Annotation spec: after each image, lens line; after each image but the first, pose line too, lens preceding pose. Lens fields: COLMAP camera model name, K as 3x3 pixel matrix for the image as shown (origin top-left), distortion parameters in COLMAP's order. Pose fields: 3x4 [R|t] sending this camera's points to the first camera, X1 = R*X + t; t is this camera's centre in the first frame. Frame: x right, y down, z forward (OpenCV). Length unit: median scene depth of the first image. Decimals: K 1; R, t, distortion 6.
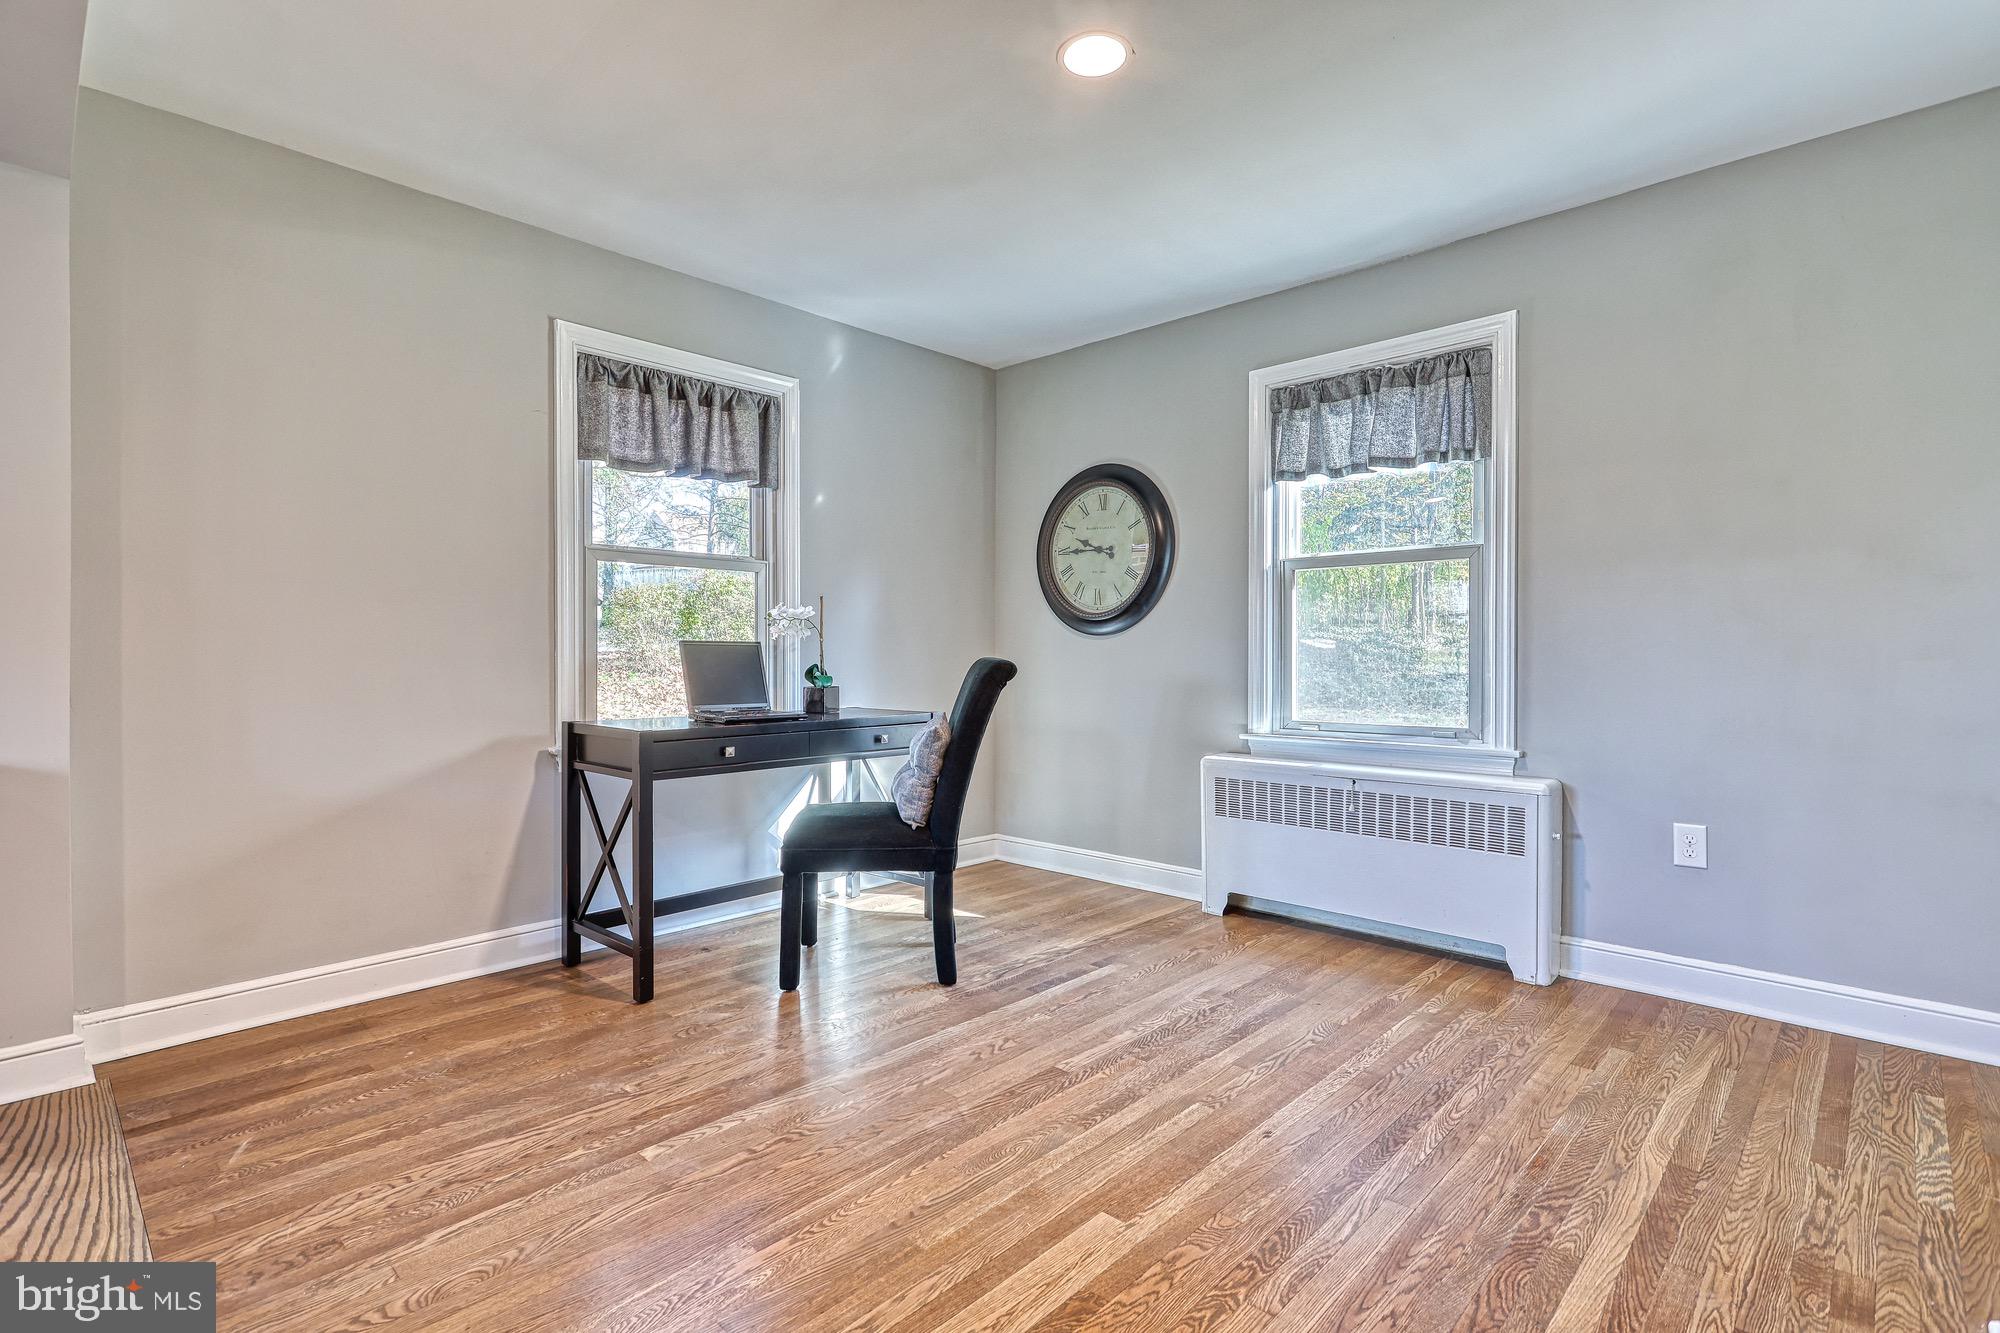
lens RADIAL K [[947.1, 0, 1008.1], [0, 947.1, 653.3], [0, 0, 1]] dist [-0.007971, 0.004346]
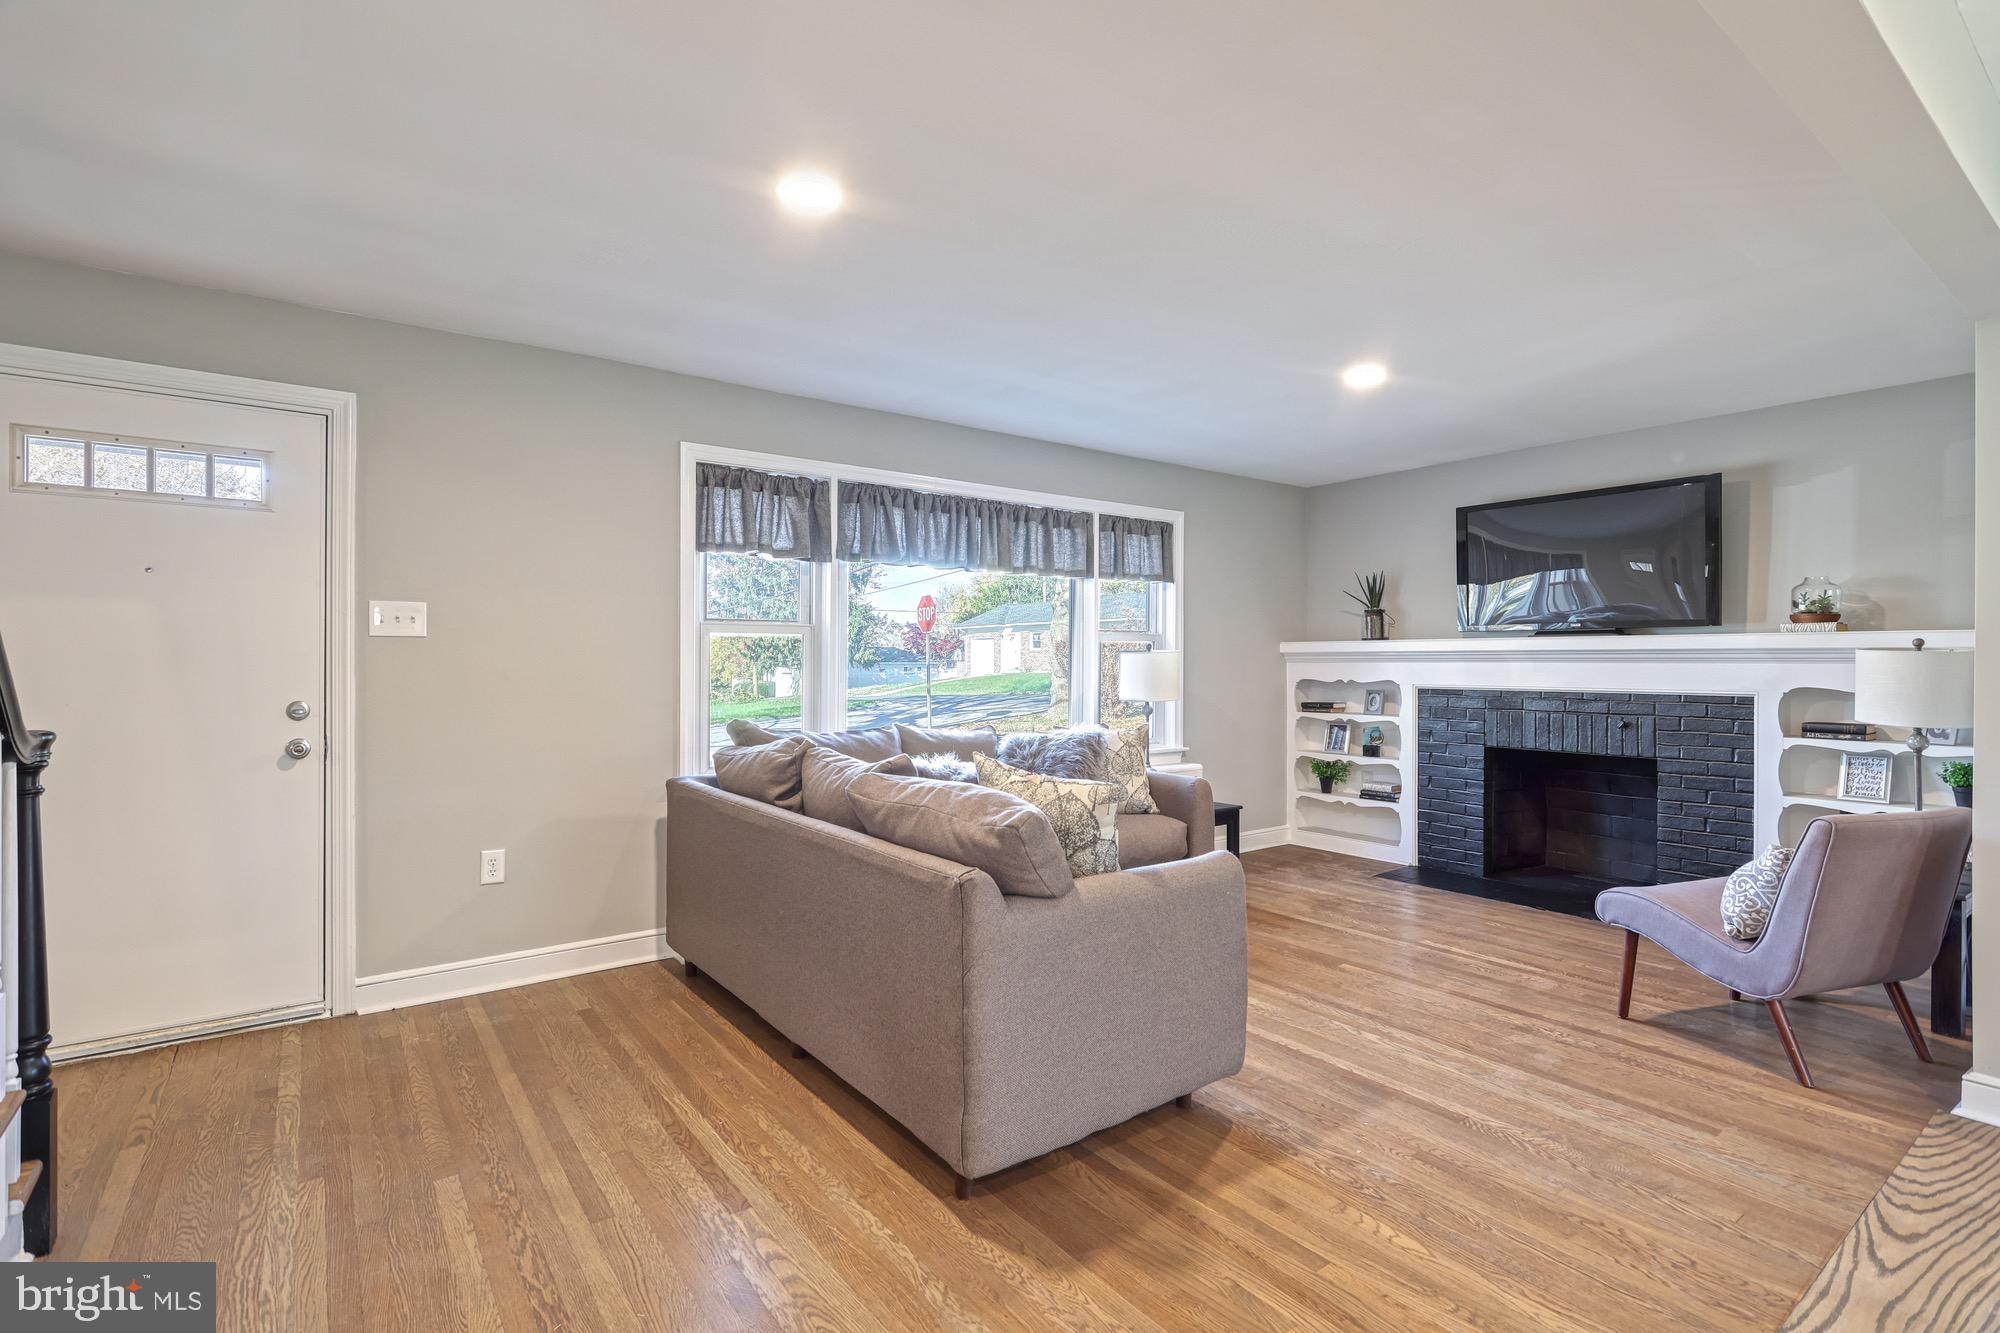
lens RADIAL K [[947.1, 0, 998.3], [0, 947.1, 667.7], [0, 0, 1]] dist [-0.007971, 0.004346]
pose [[-0.175641, 0.006982, -0.984430, 0.213621], [-0.001700, 0.999971, 0.007395, -0.066387], [0.984453, 0.002973, -0.175624, 0.001054]]
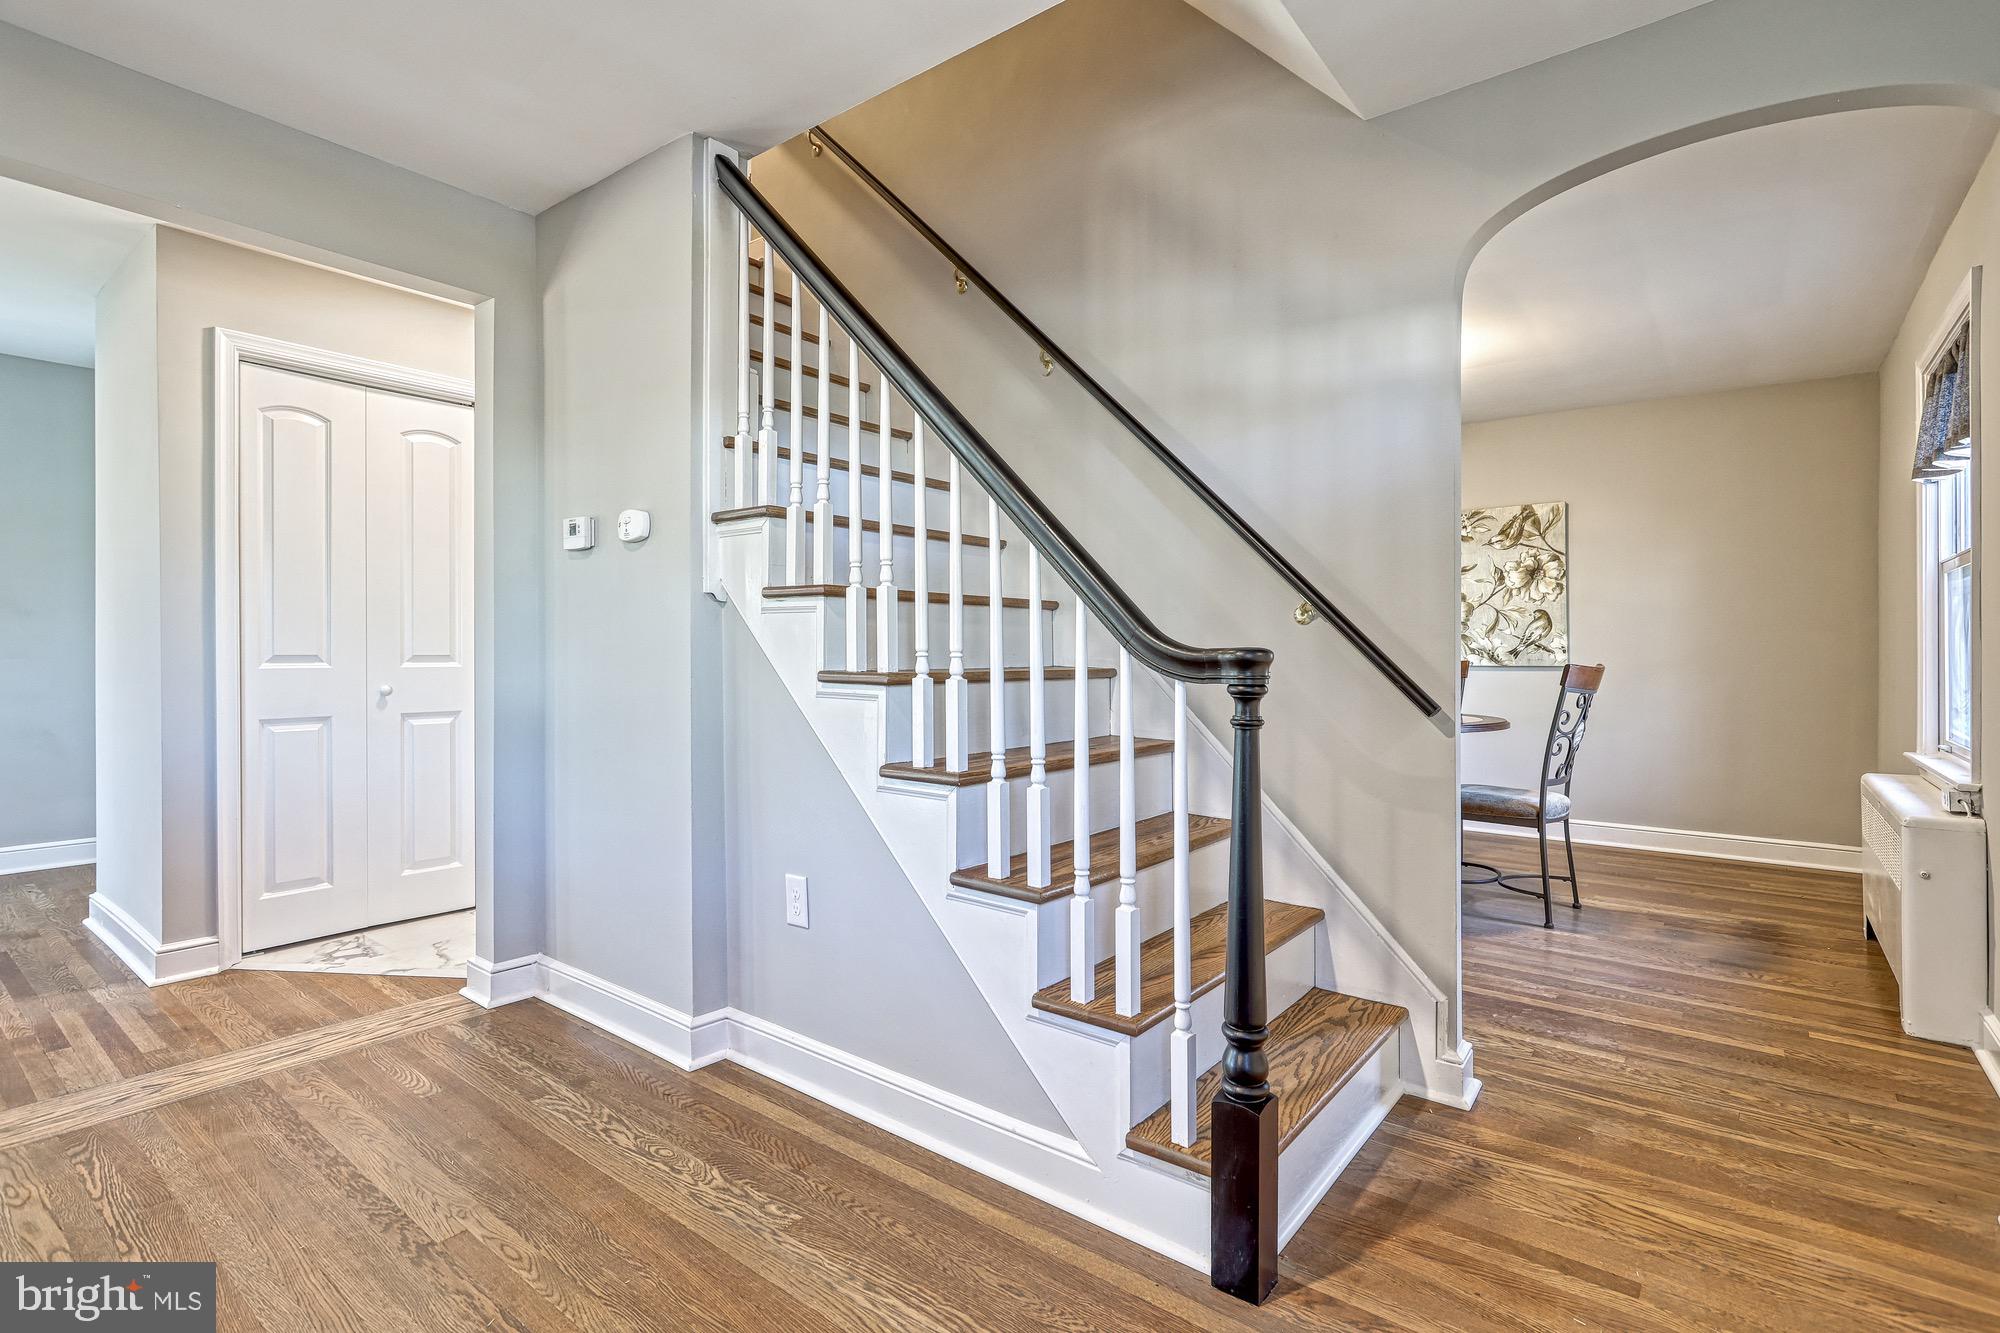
lens RADIAL K [[947.1, 0, 999.7], [0, 947.1, 654.9], [0, 0, 1]] dist [-0.007971, 0.004346]
pose [[-0.090369, -0.006183, 0.995889, -0.822734], [-0.001904, 0.999980, 0.006035, -0.014062], [-0.995907, -0.001351, -0.090378, -0.589491]]
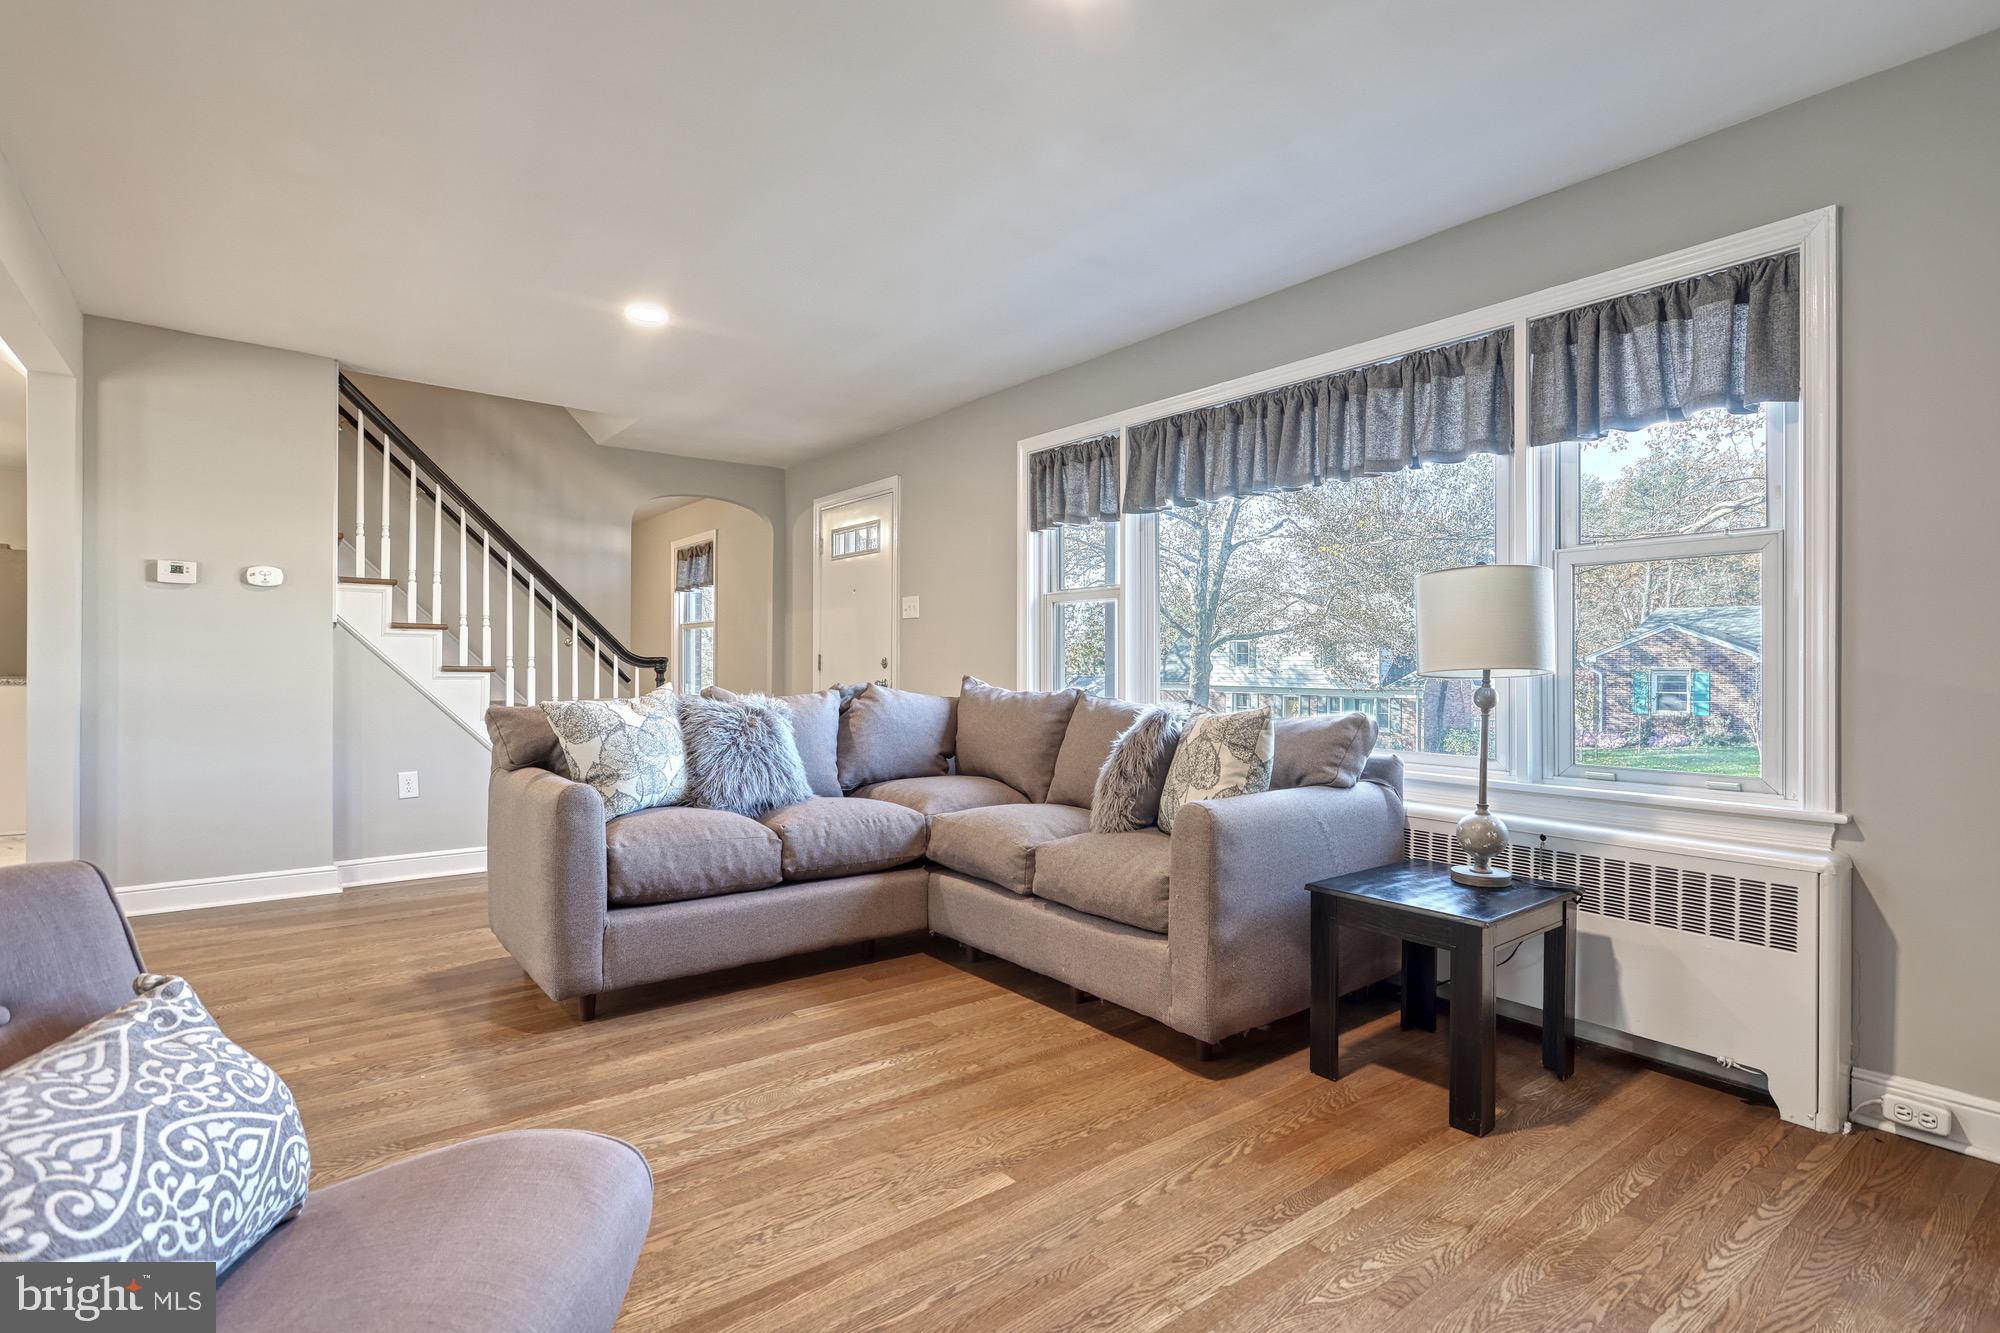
lens RADIAL K [[947.1, 0, 1008.9], [0, 947.1, 670.5], [0, 0, 1]] dist [-0.007971, 0.004346]
pose [[-0.989135, -0.007907, 0.146794, -1.202336], [-0.007504, 0.999966, 0.003299, -0.001095], [-0.146815, 0.002162, -0.989162, 0.860142]]
